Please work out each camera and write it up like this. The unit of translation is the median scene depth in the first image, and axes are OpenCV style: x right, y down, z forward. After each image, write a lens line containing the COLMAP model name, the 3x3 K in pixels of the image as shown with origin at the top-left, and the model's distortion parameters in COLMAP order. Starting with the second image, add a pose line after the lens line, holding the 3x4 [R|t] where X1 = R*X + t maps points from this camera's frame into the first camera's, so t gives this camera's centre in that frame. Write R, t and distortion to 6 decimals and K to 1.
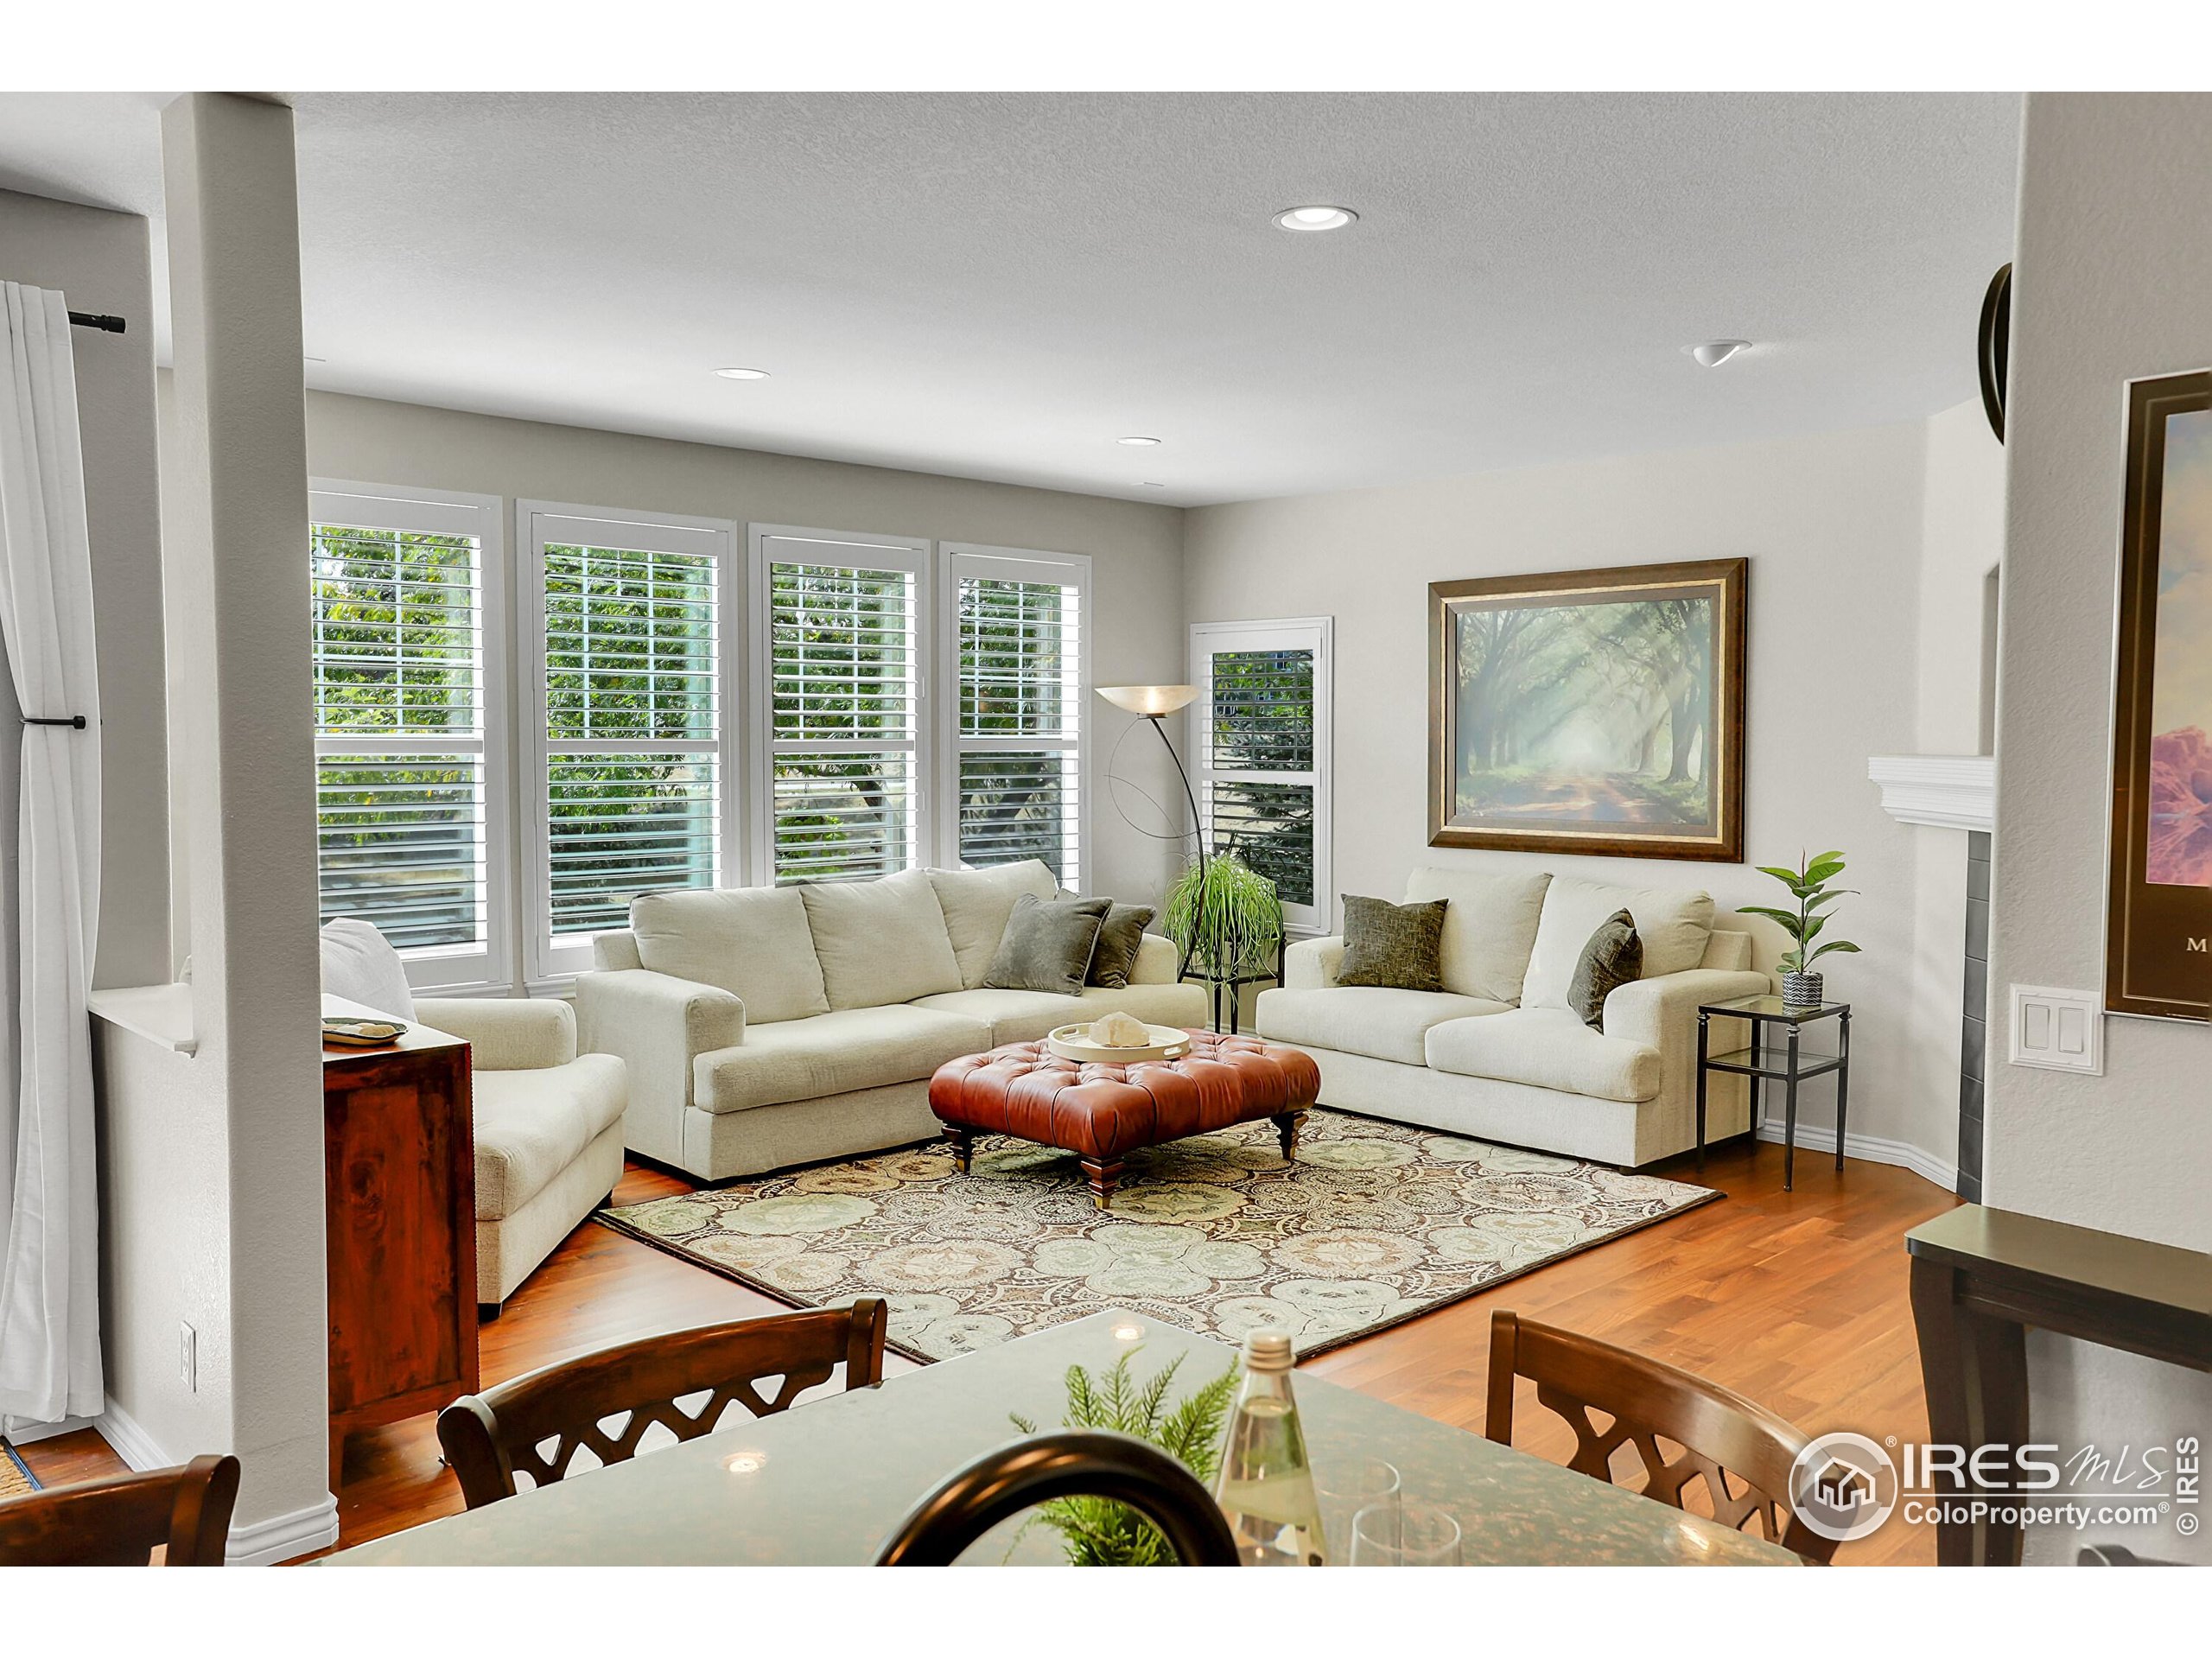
lens RADIAL K [[1698.9, 0, 1113.9], [0, 1698.9, 831.4], [0, 0, 1]] dist [0.027127, -0.005630]
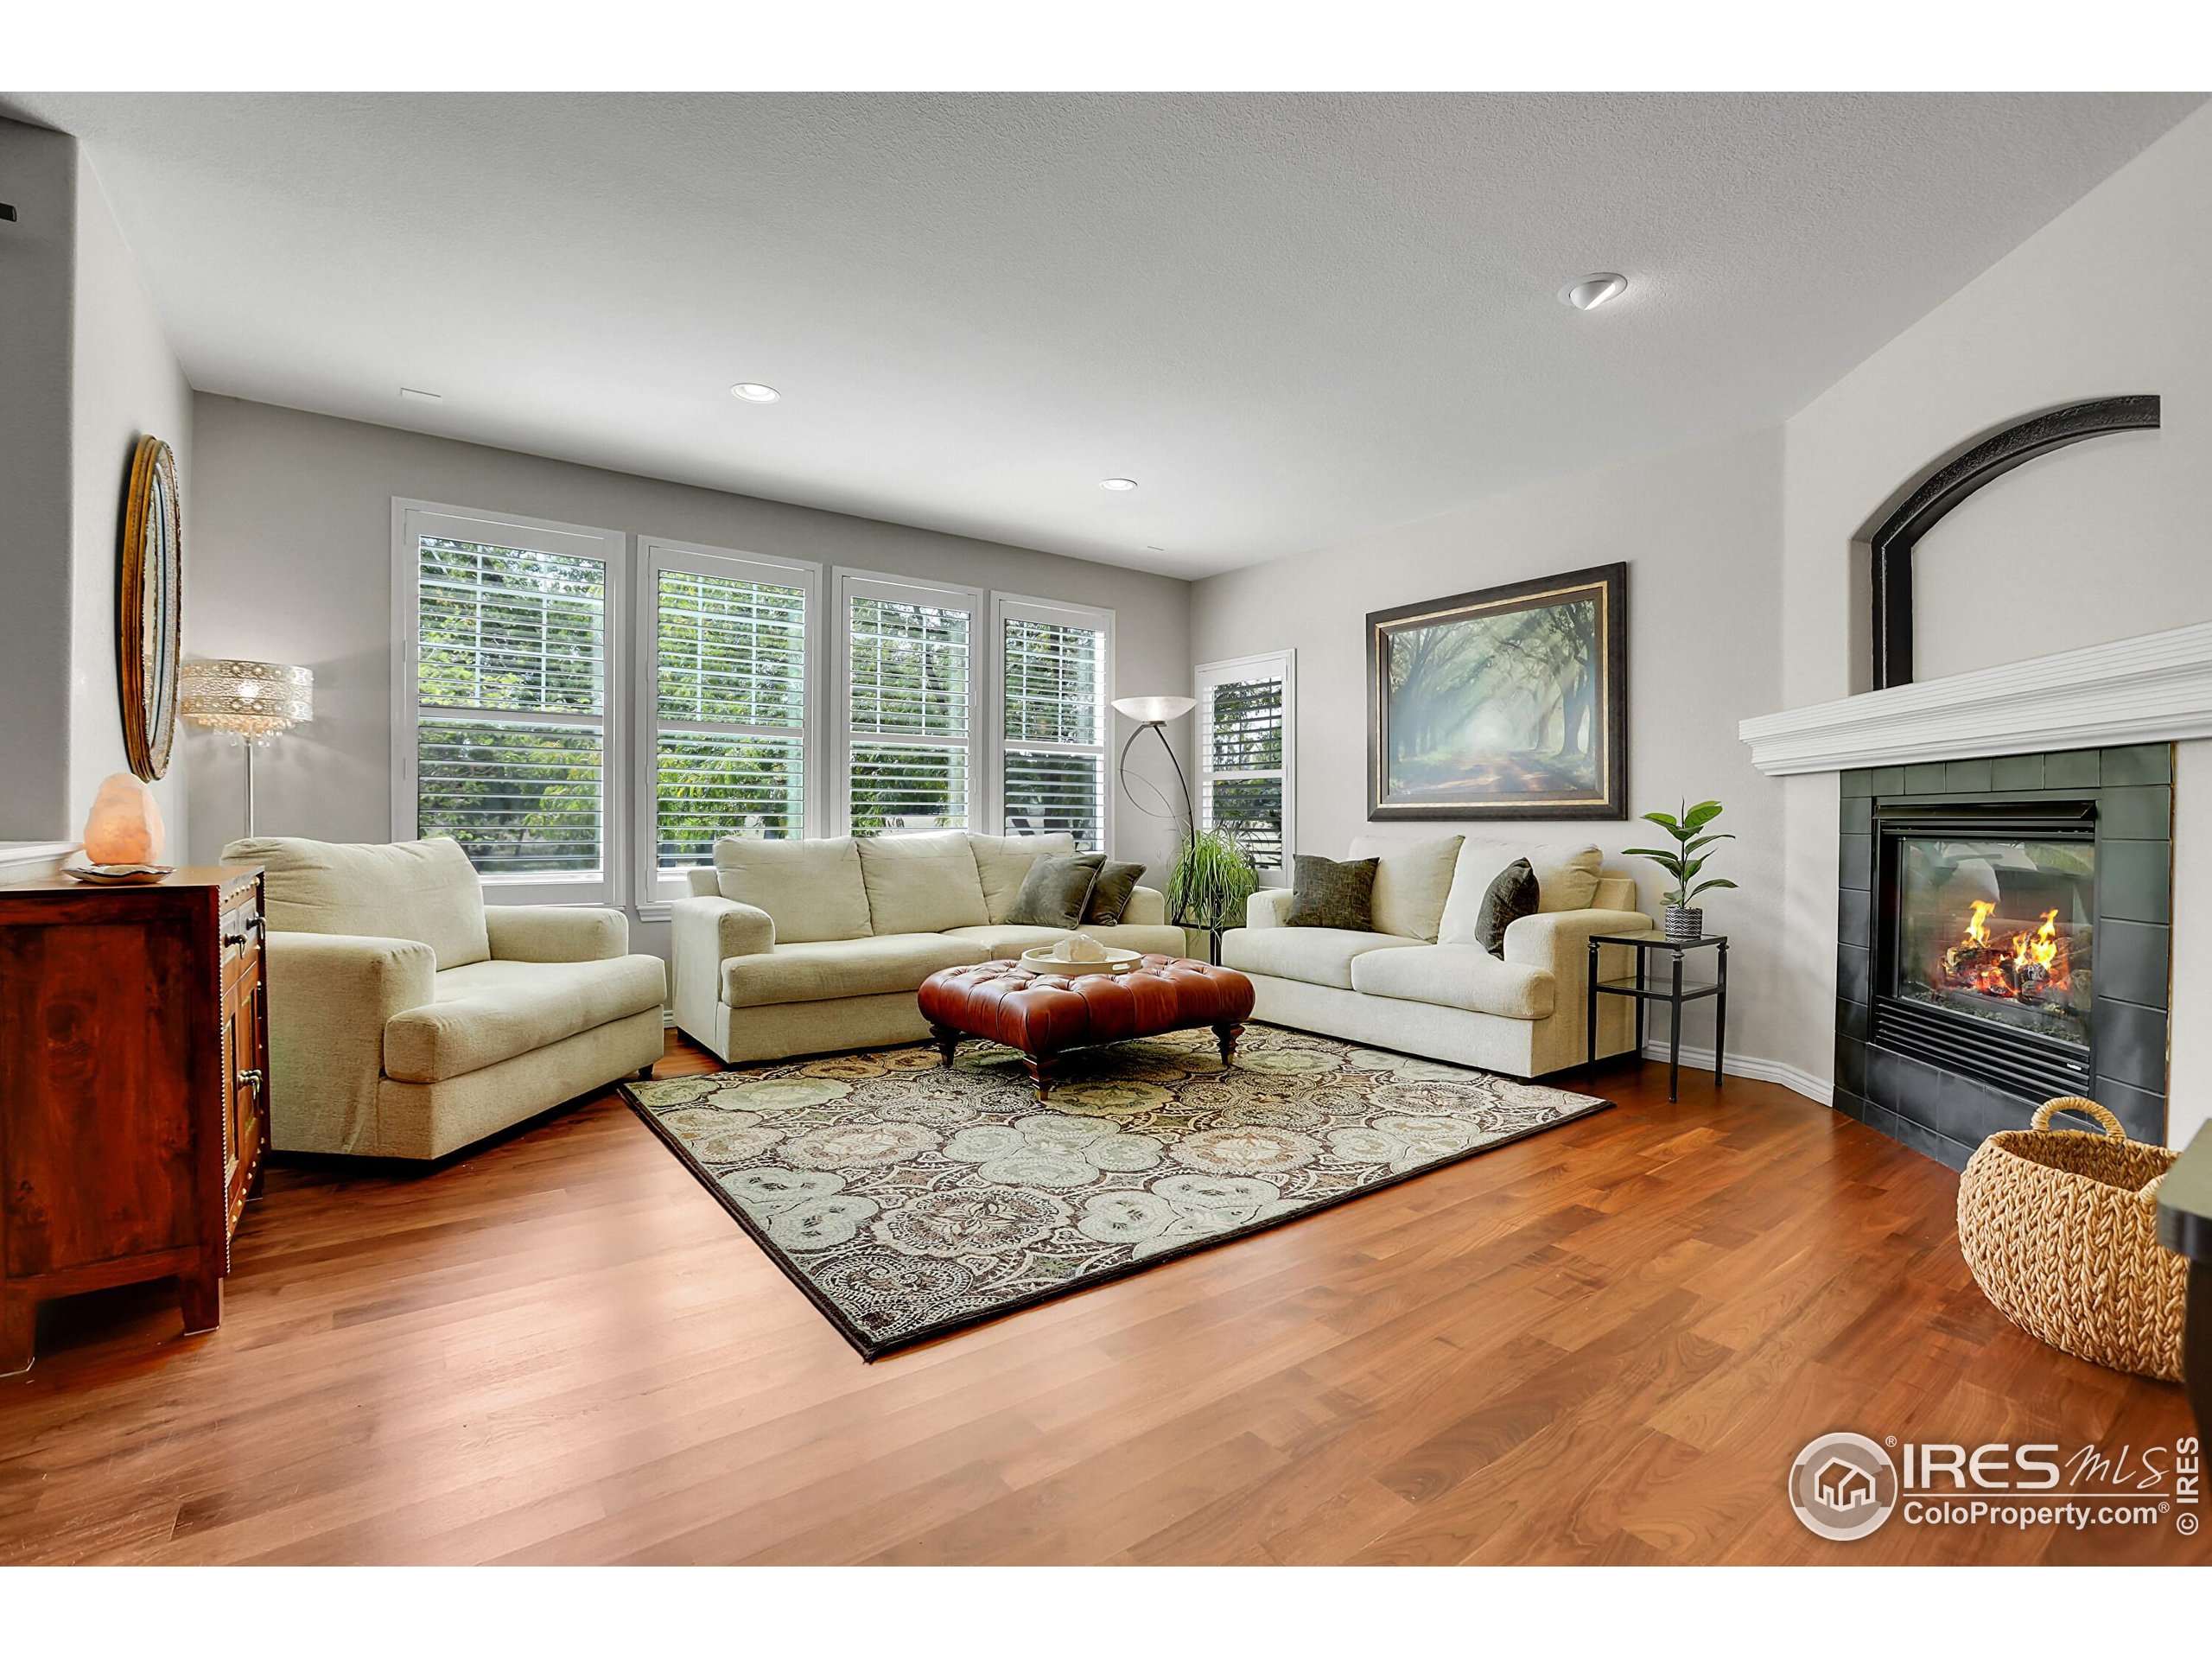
lens RADIAL K [[1002.3, 0, 1115.2], [0, 1002.3, 828.8], [0, 0, 1]] dist [-0.040141, 0.011447]
pose [[0.993276, 0.004142, -0.115693, 0.103106], [-0.010092, 0.998653, -0.050886, 0.065801], [0.115326, 0.051712, 0.991981, 0.296550]]
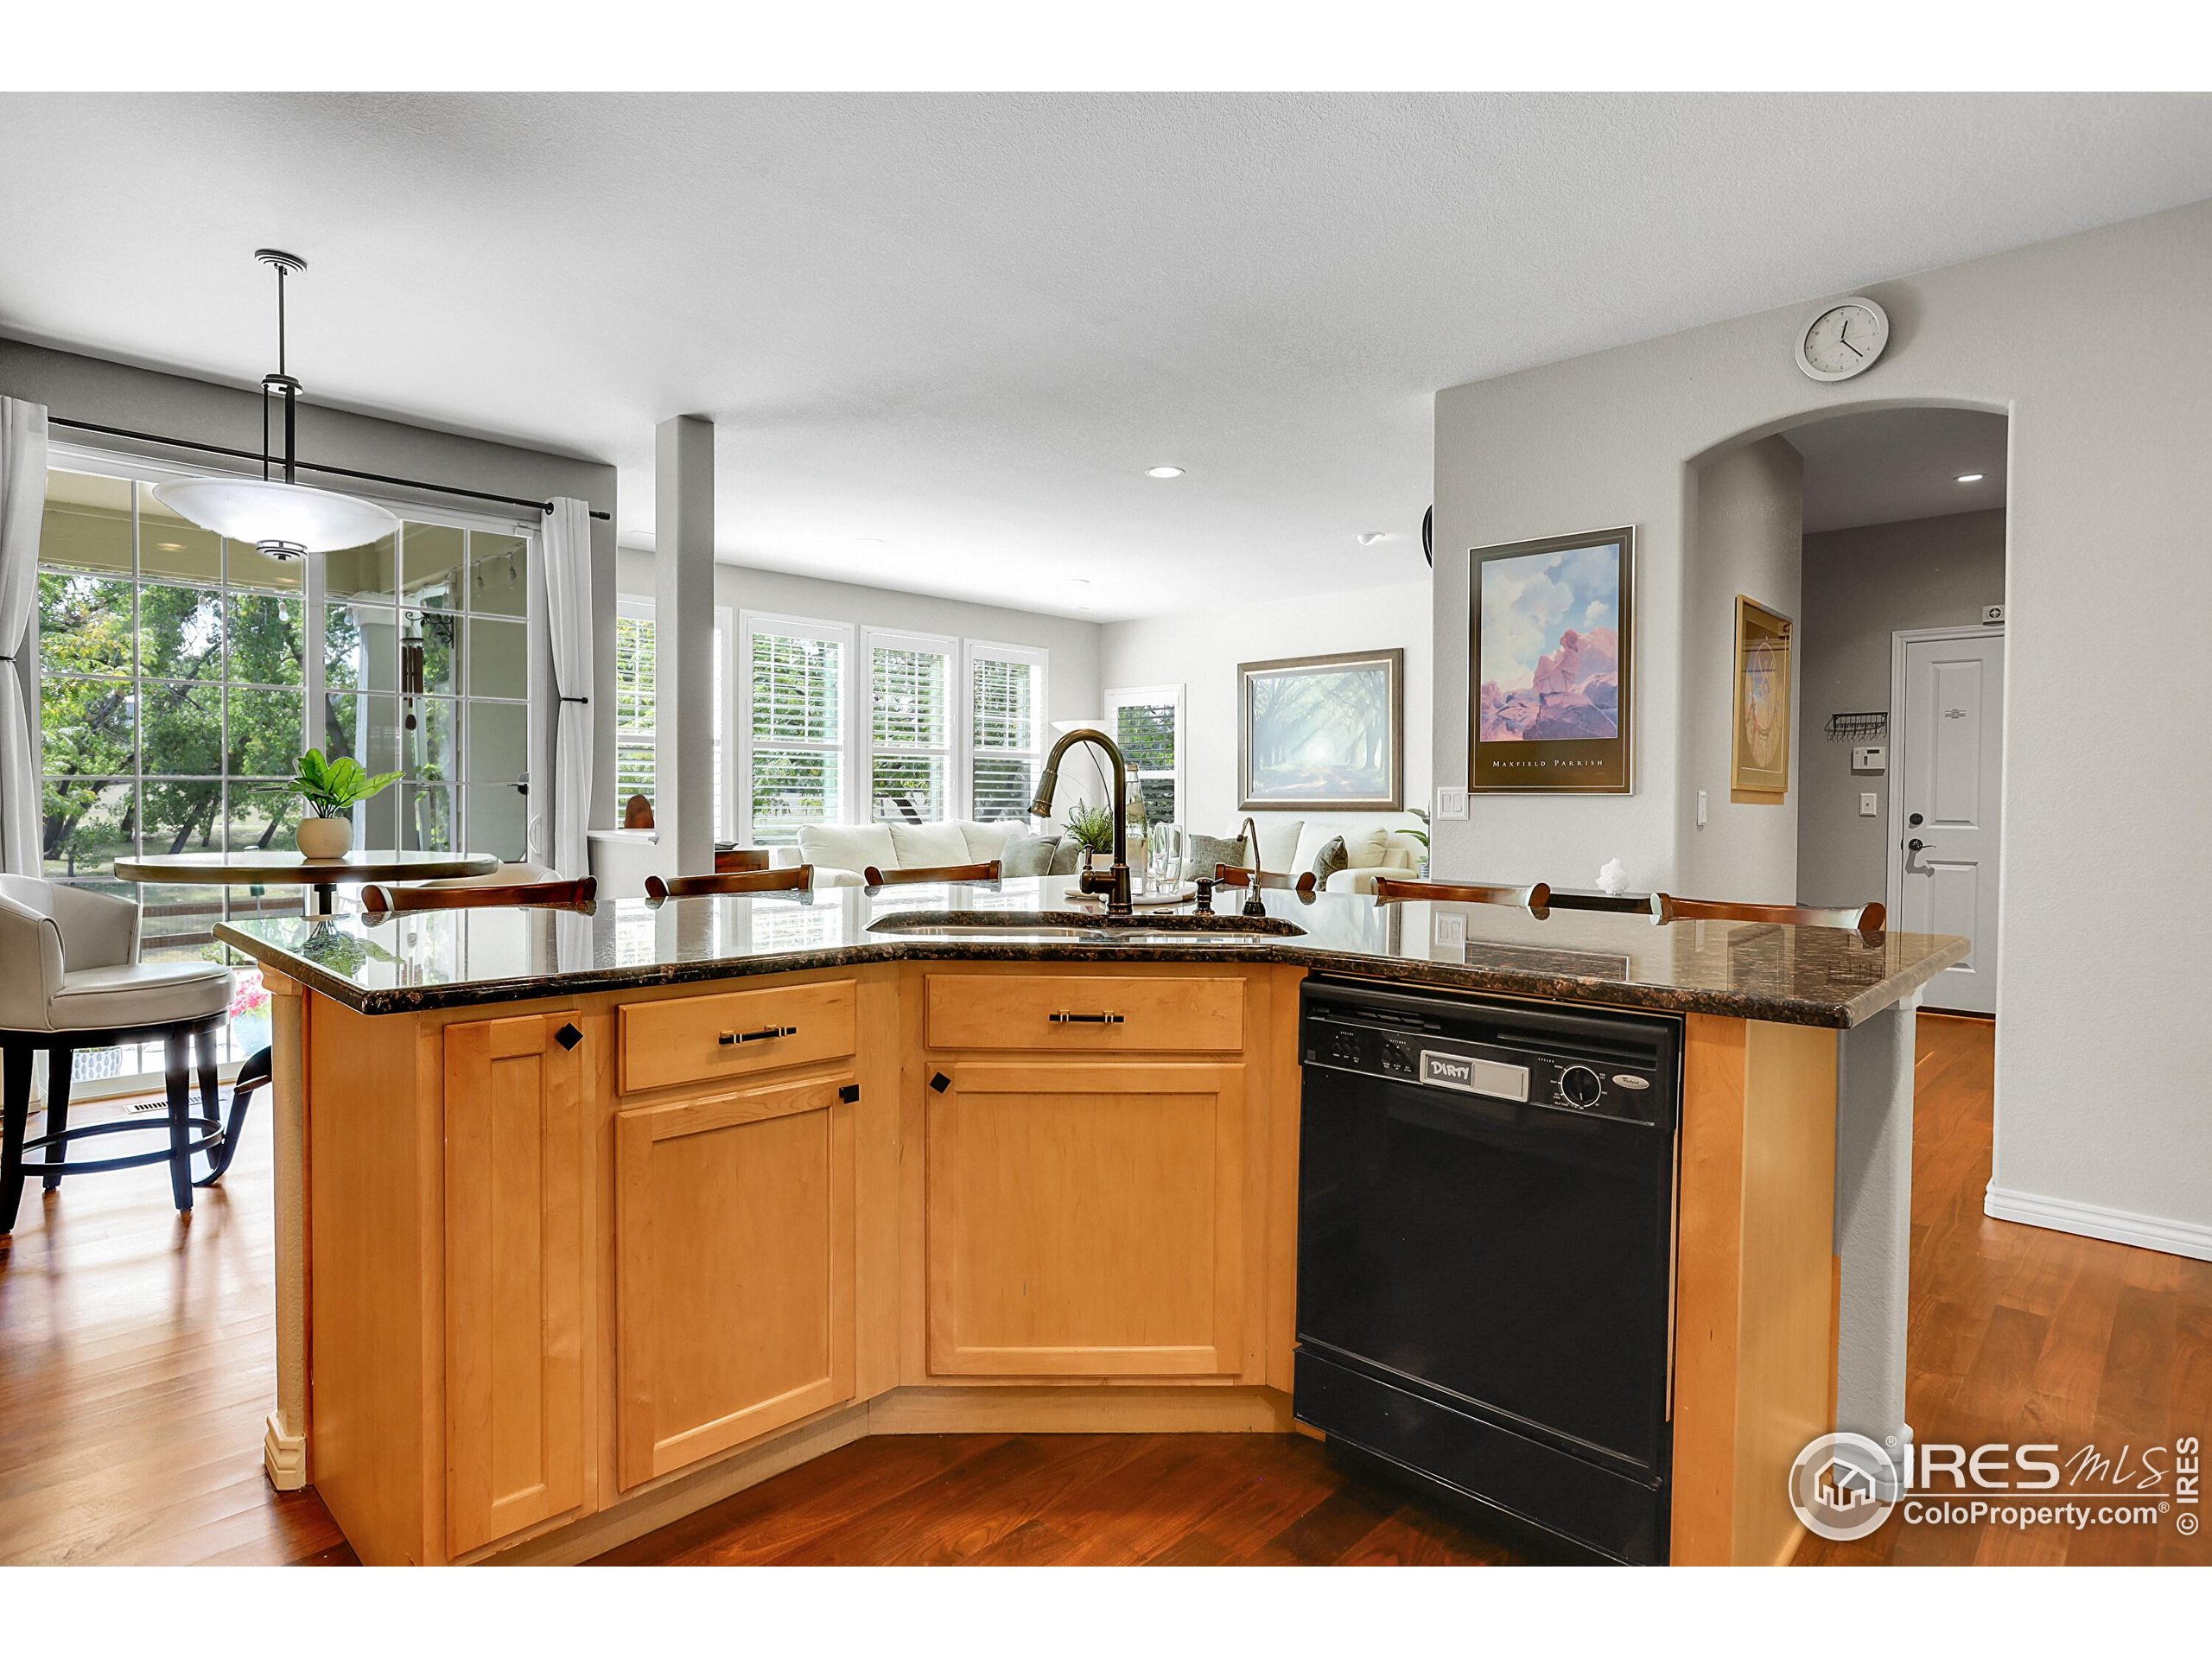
lens RADIAL K [[1189.8, 0, 1099.2], [0, 1189.8, 816.1], [0, 0, 1]] dist [-0.029042, -0.000118]
pose [[0.999123, 0.002994, 0.041766, -0.015390], [-0.001111, 0.998984, -0.045045, 0.085921], [-0.041858, 0.044959, 0.998112, -0.287069]]
